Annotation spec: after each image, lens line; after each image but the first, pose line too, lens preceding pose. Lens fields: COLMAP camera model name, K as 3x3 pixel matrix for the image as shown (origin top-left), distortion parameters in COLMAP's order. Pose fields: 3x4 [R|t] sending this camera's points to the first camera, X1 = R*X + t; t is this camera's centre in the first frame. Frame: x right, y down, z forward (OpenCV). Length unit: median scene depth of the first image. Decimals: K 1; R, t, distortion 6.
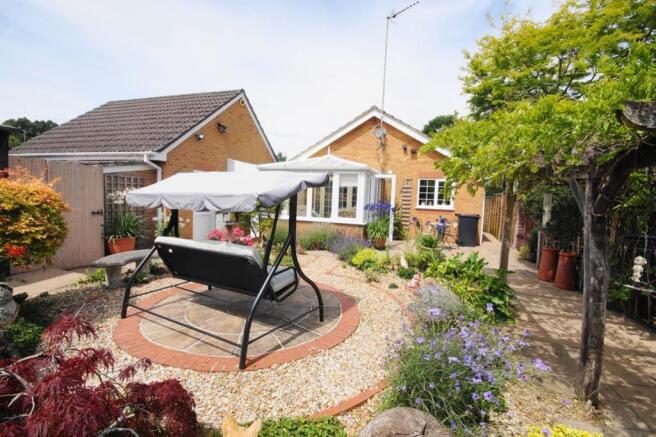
lens RADIAL K [[289.9, 0, 325.8], [0, 289.9, 217.7], [0, 0, 1]] dist [0.001399, -0.006284]
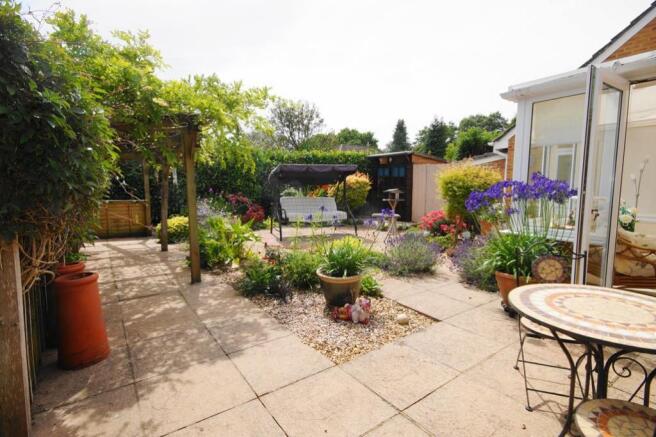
lens RADIAL K [[334.5, 0, 328.0], [0, 334.5, 218.5], [0, 0, 1]] dist [0.006602, 0.000797]
pose [[-0.608569, 0.044945, -0.792227, 0.763713], [-0.078941, 0.990012, 0.116807, -0.040170], [0.789565, 0.133624, -0.598943, 1.252934]]
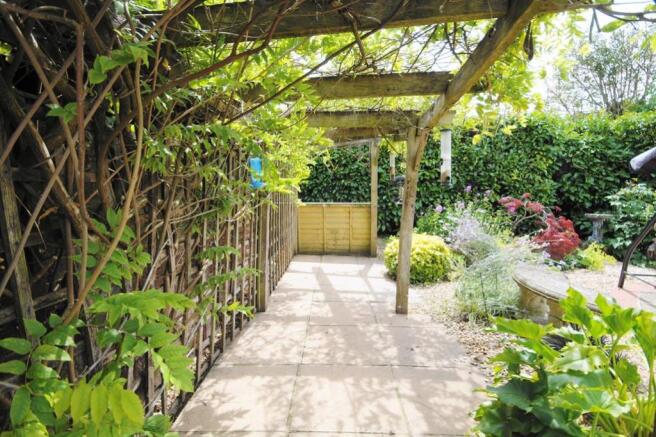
lens RADIAL K [[334.5, 0, 328.0], [0, 334.5, 218.5], [0, 0, 1]] dist [0.006602, 0.000797]
pose [[-0.956128, 0.002830, -0.292936, 0.526828], [-0.048065, 0.984887, 0.166393, -0.003927], [0.288980, 0.173173, -0.941542, 0.702878]]
